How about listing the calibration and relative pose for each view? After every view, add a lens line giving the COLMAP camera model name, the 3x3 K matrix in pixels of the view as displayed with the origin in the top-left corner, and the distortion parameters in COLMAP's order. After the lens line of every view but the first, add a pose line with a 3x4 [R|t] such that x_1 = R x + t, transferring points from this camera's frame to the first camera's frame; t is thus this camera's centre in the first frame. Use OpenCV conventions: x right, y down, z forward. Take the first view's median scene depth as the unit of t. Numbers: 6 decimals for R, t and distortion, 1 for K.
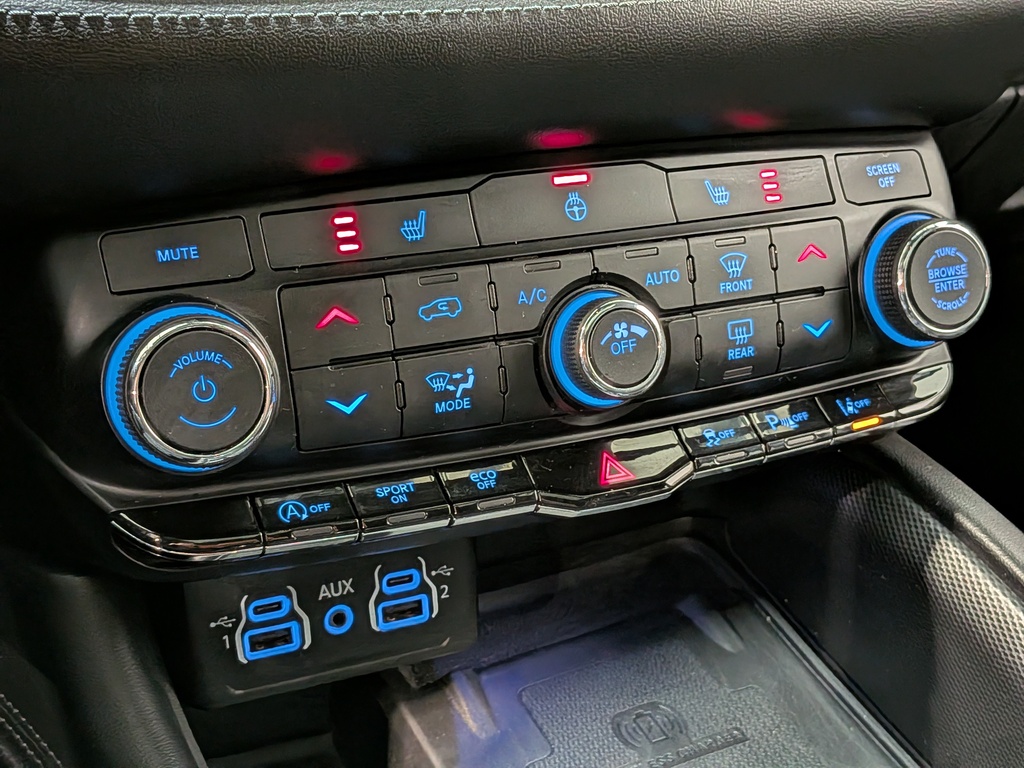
lens RADIAL K [[1505.2, 0, 530.2], [0, 1505.2, 365.5], [0, 0, 1]] dist [0.099309, -0.146434]
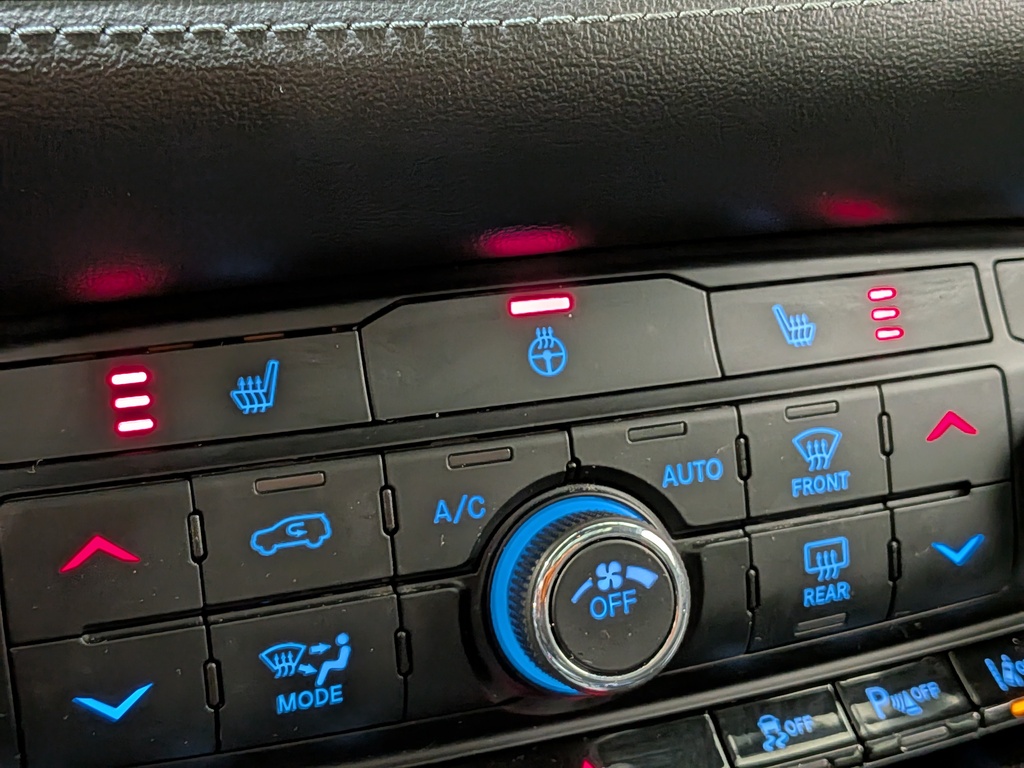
lens RADIAL K [[1383.7, 0, 551.8], [0, 1383.7, 303.4], [0, 0, 1]] dist [0.123033, -0.386952]
pose [[0.994779, 0.034556, -0.096028, 0.084946], [-0.036385, 0.999187, -0.017359, -0.116284], [0.095350, 0.020762, 0.995227, 0.459182]]
